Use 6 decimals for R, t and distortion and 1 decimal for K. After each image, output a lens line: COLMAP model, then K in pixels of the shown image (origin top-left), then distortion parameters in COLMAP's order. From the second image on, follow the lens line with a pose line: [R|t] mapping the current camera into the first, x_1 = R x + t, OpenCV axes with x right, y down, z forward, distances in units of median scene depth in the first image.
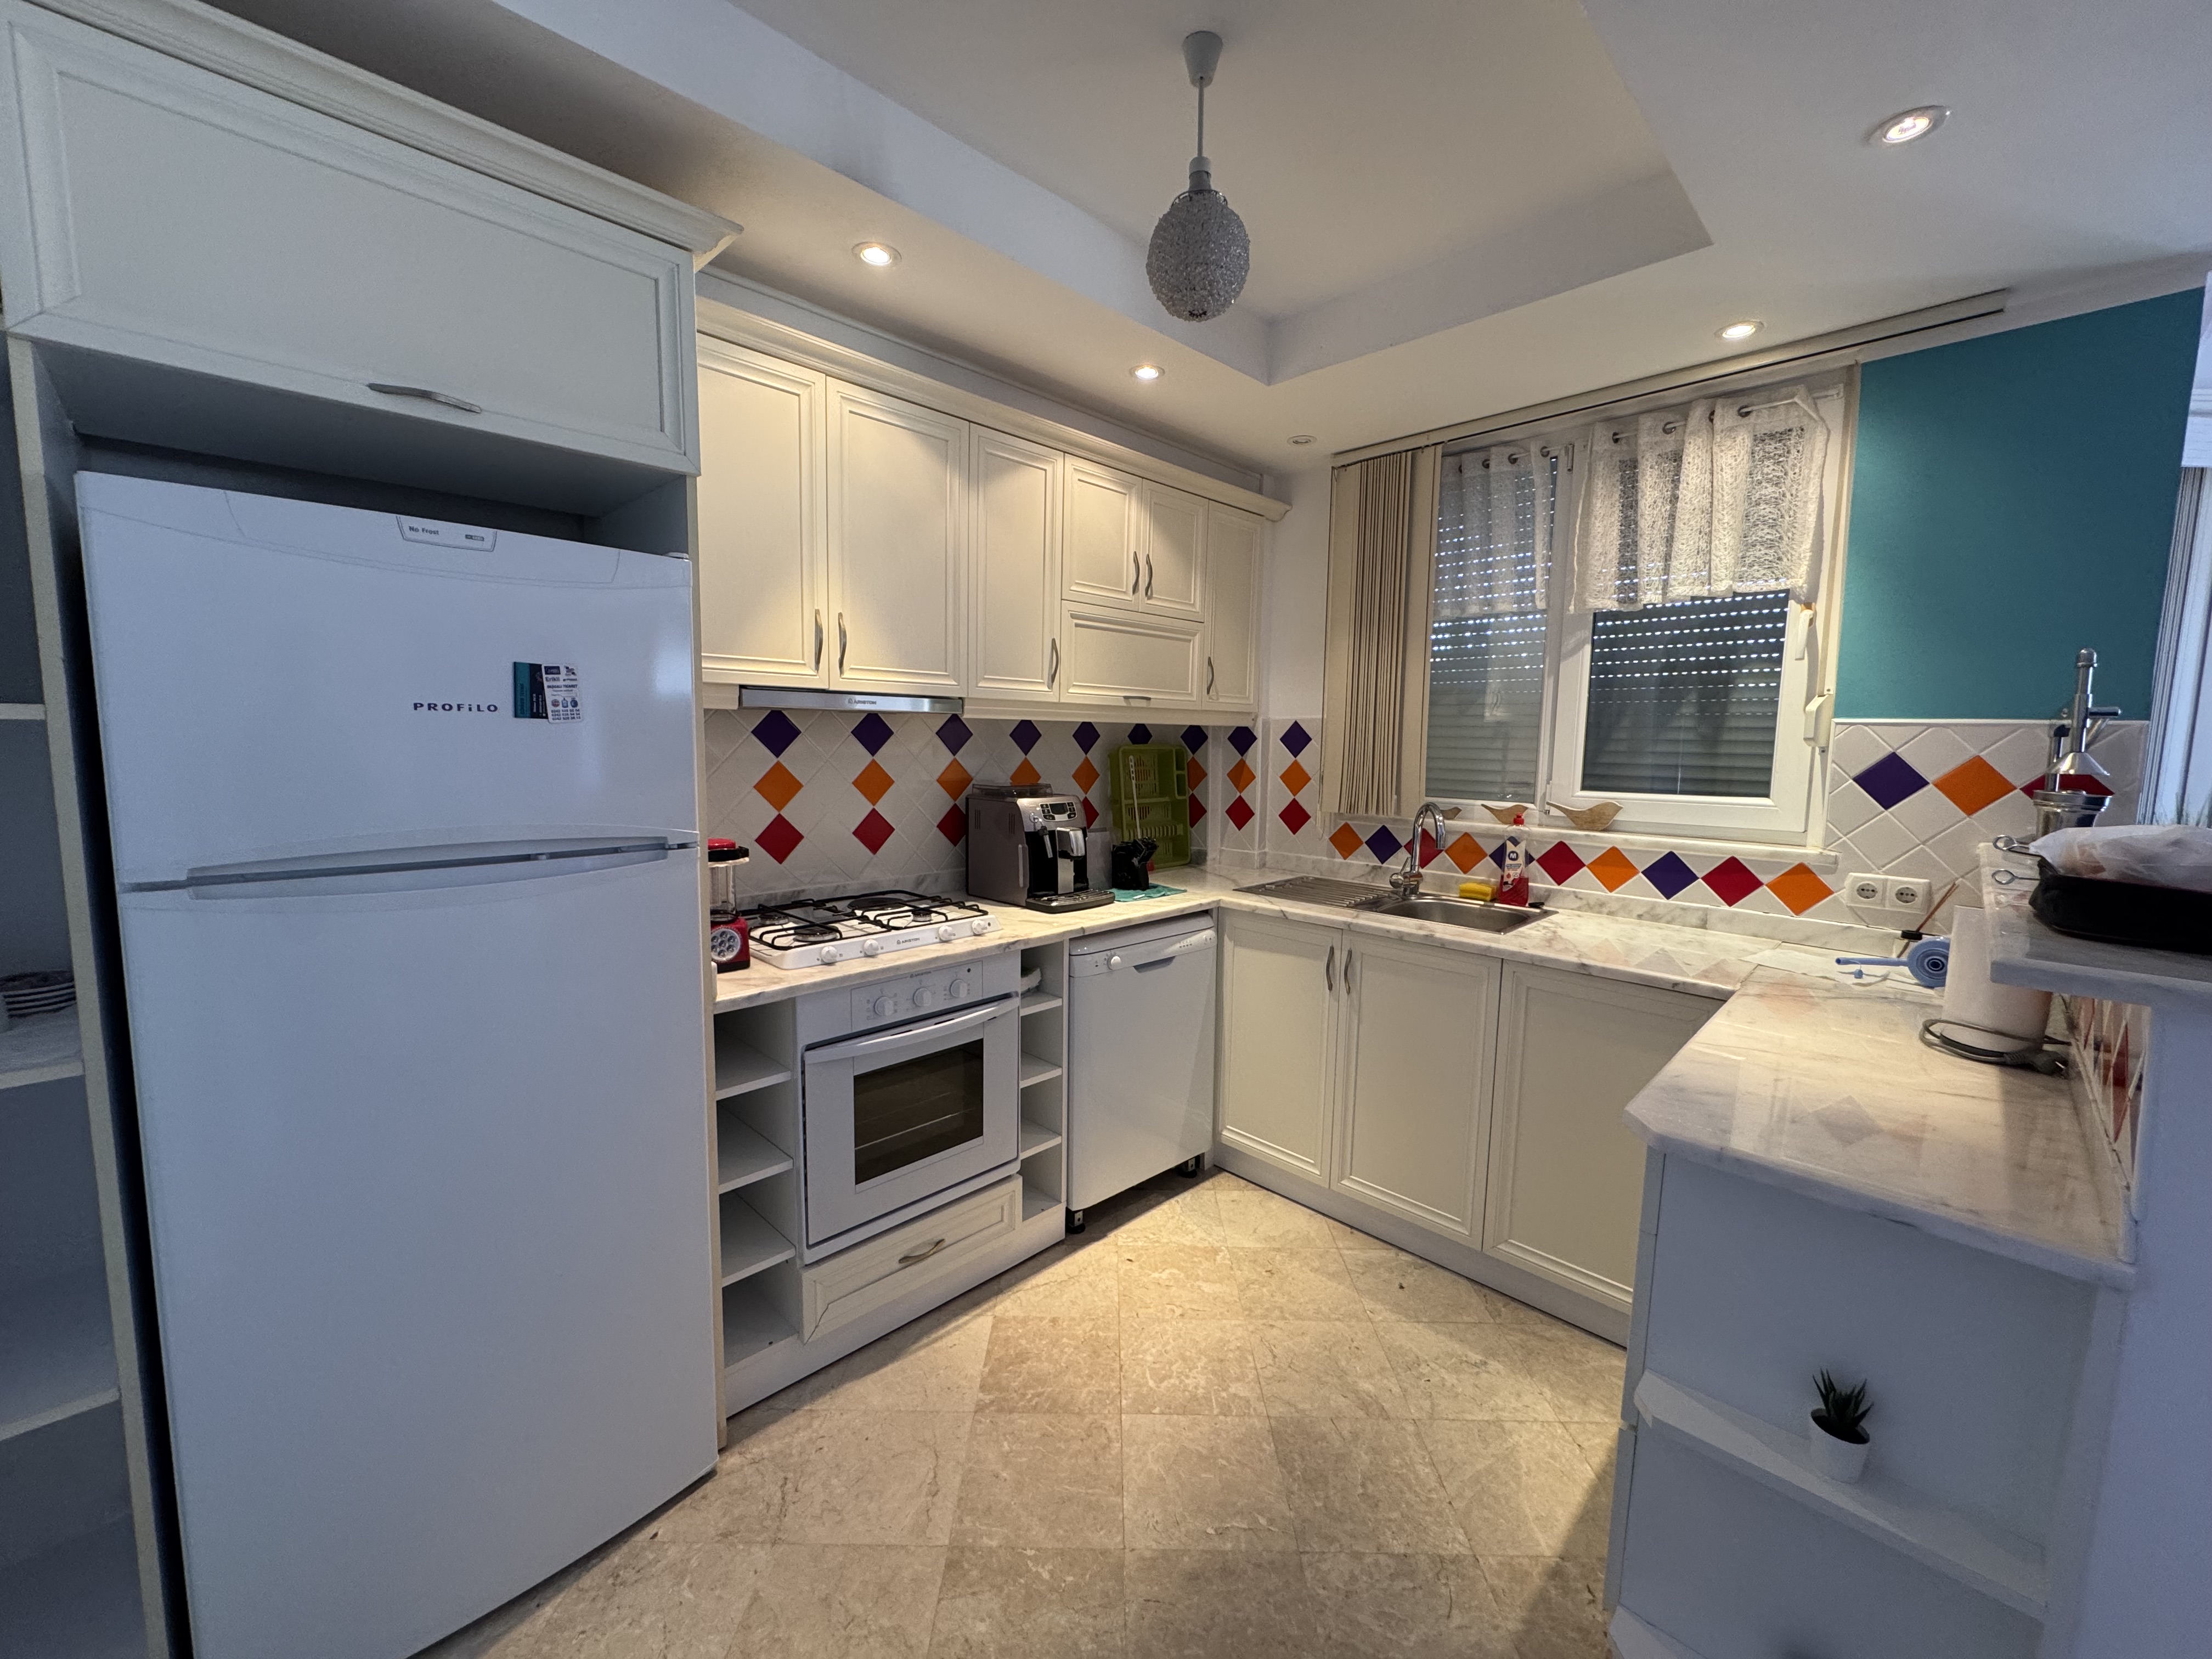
lens RADIAL K [[875.2, 0, 1106.0], [0, 875.2, 829.5], [0, 0, 1]] dist [-0.001200, -0.000409]
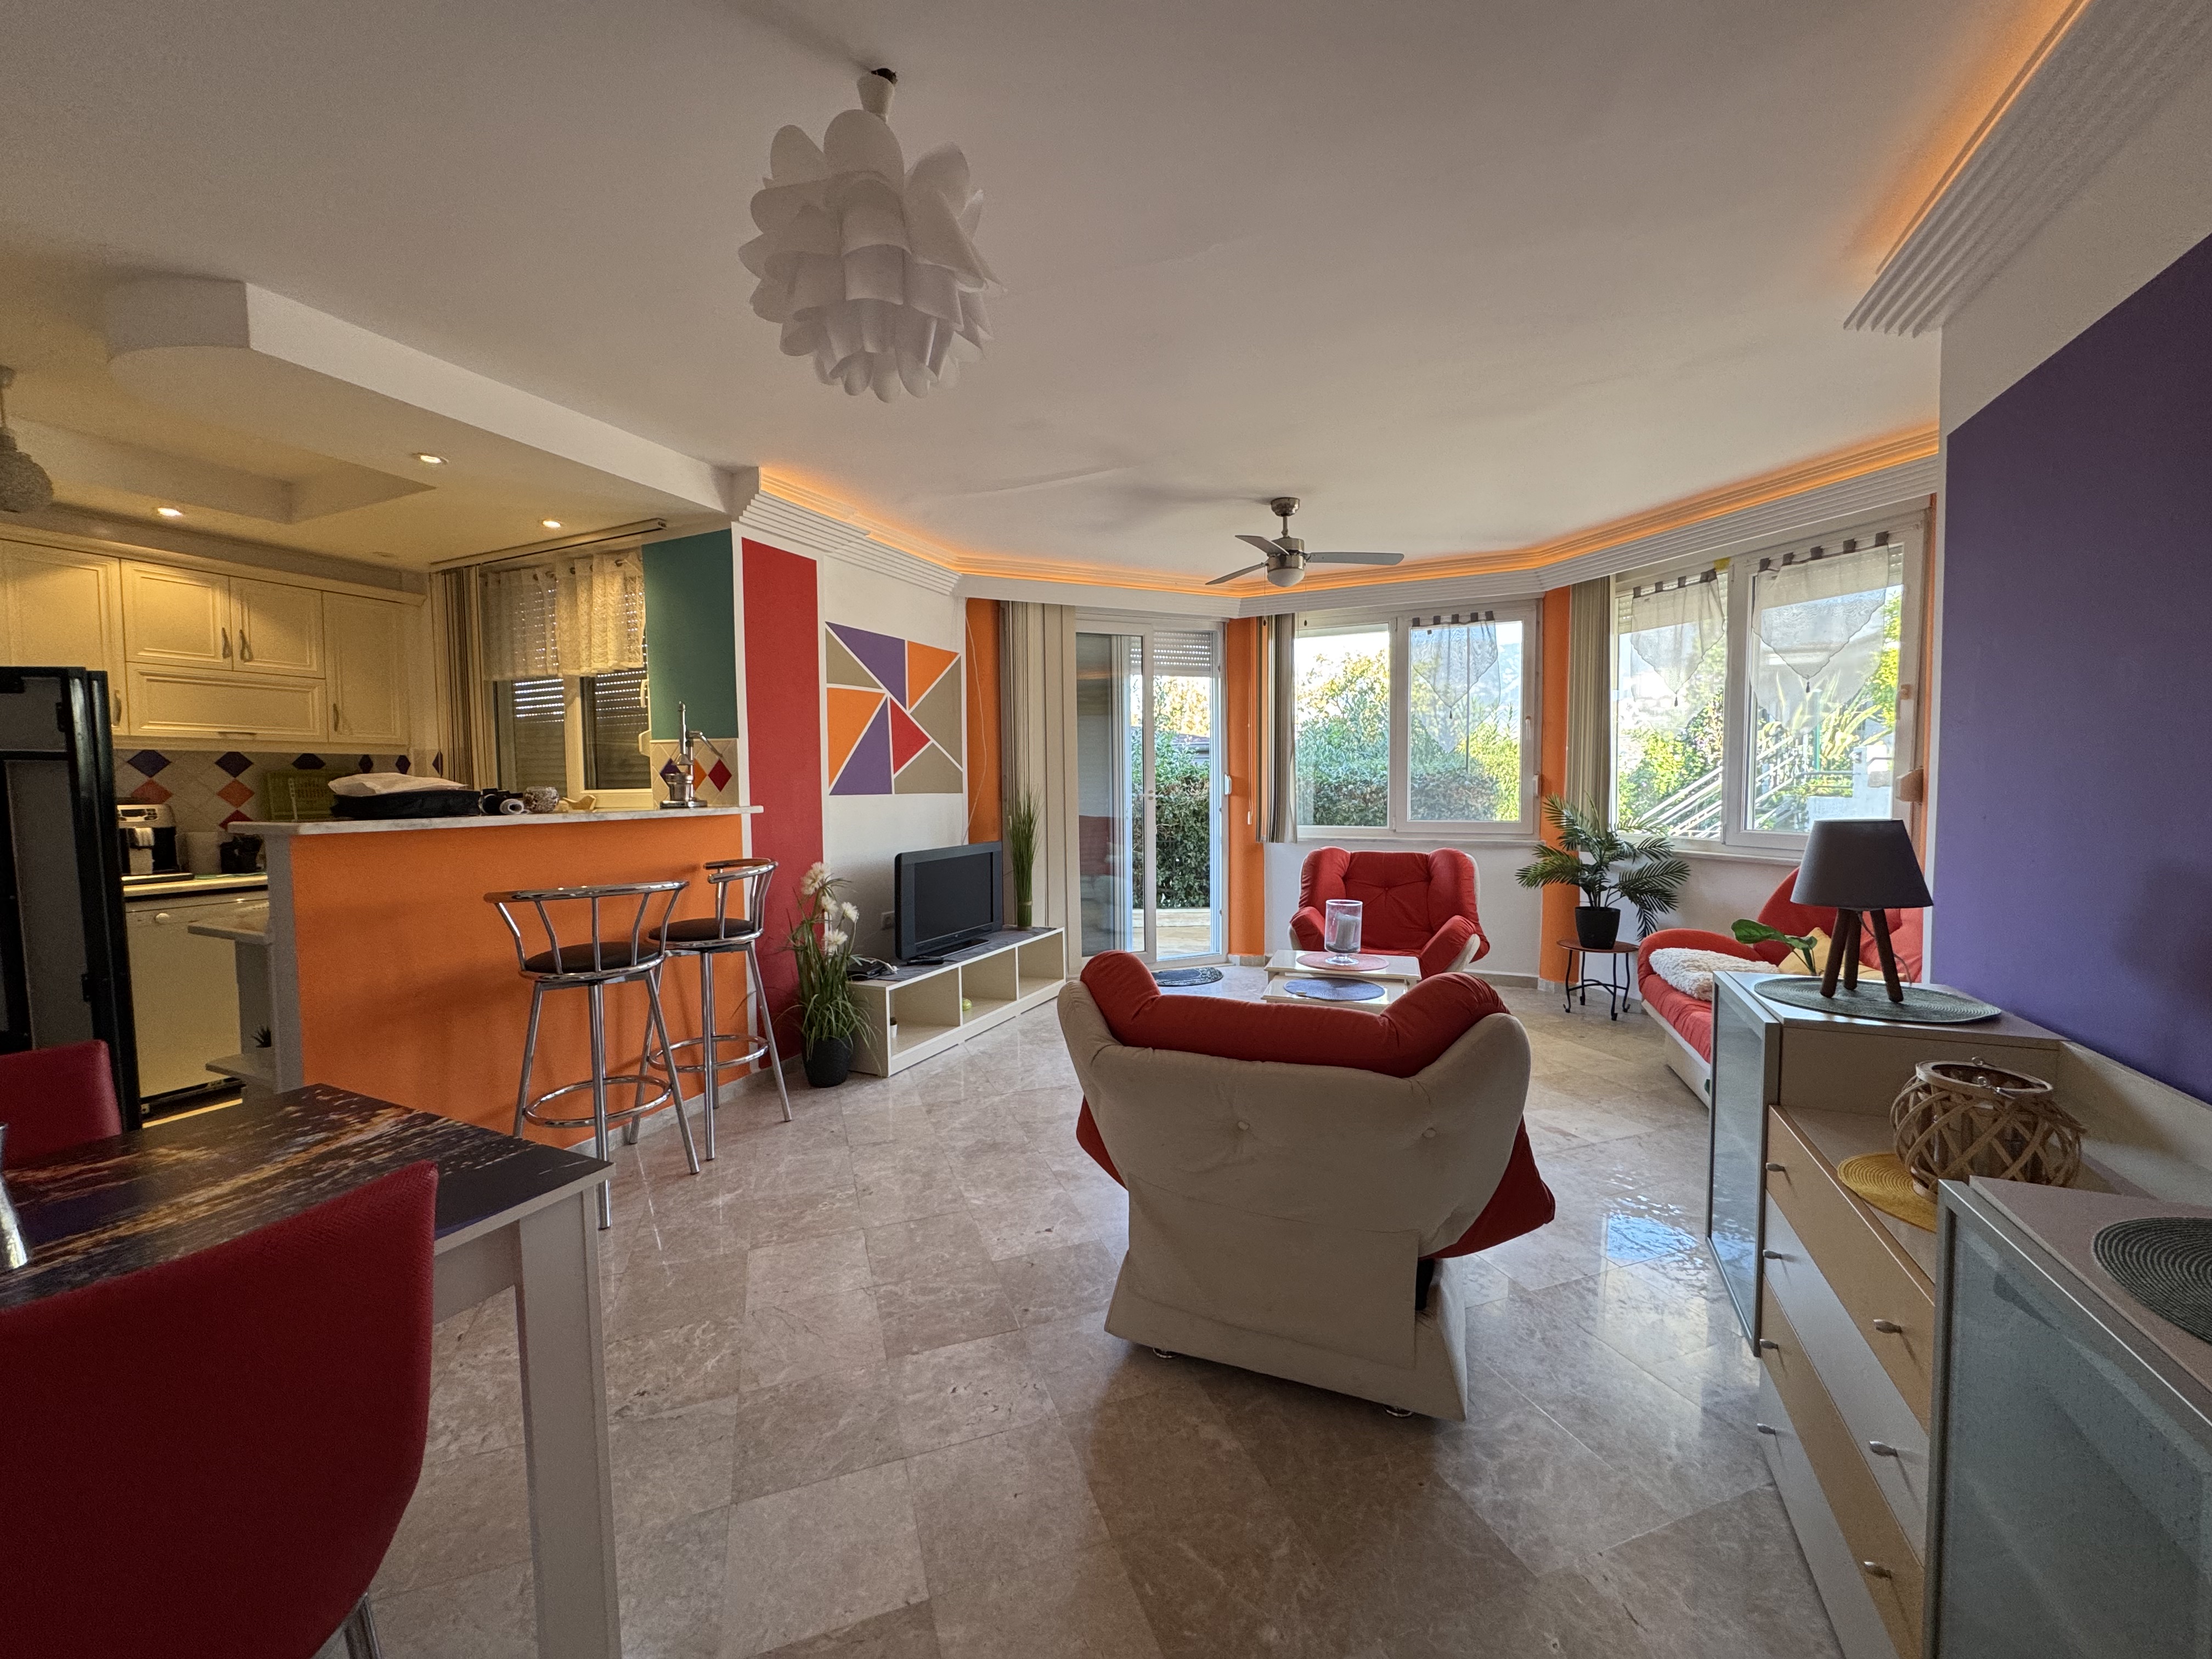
lens RADIAL K [[875.2, 0, 1106.0], [0, 875.2, 829.5], [0, 0, 1]] dist [-0.001200, -0.000409]
pose [[0.936290, -0.045034, 0.348329, 0.890687], [0.062574, 0.997268, -0.039261, 0.149936], [-0.345609, 0.058556, 0.936550, -0.801491]]
